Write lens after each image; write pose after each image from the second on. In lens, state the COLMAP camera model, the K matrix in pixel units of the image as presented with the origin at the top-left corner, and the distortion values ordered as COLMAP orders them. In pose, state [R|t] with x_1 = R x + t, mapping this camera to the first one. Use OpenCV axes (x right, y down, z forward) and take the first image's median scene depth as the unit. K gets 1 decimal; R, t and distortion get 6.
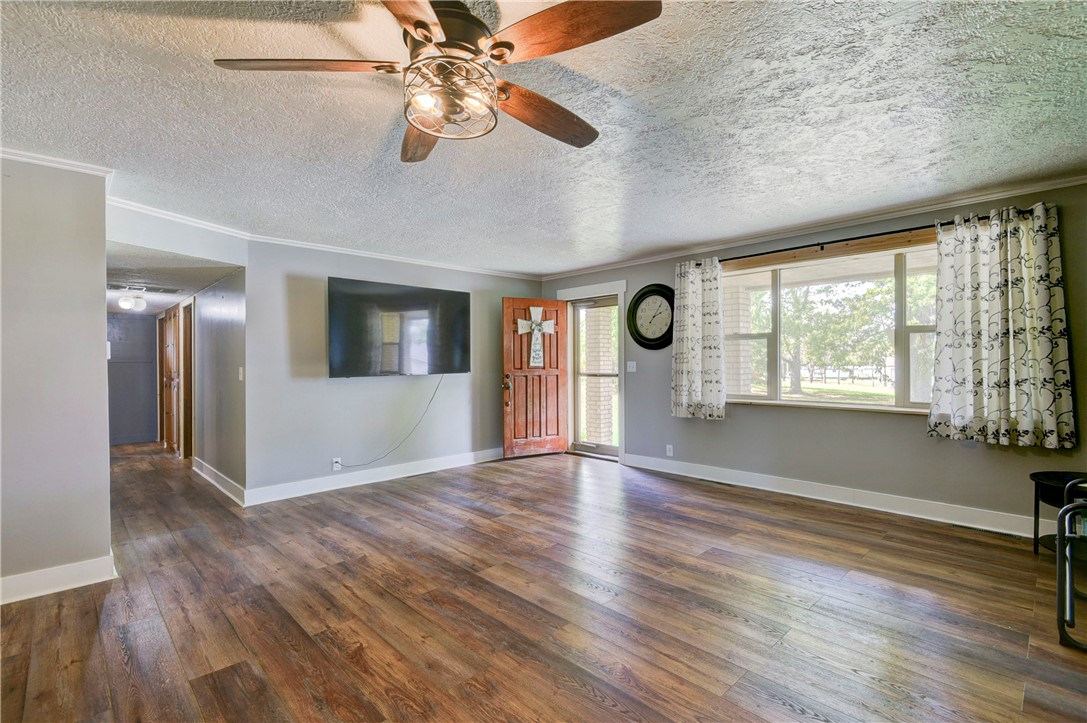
lens RADIAL K [[496.7, 0, 543.5], [0, 496.7, 361.5], [0, 0, 1]] dist [0.001518, 0.000198]
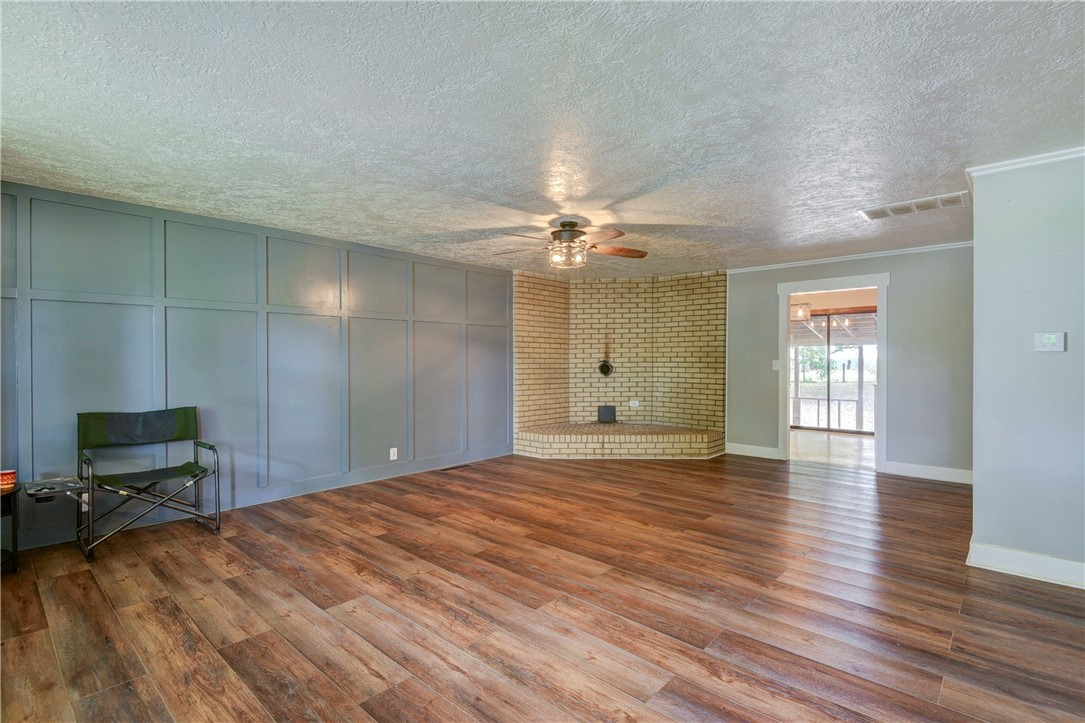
lens RADIAL K [[495.8, 0, 542.5], [0, 495.8, 361.5], [0, 0, 1]] dist [0.001518, 0.000198]
pose [[-0.997389, 0.011494, -0.071302, 0.074437], [0.011446, 0.999934, 0.001088, 0.010205], [0.071310, 0.000269, -0.997454, 2.003467]]
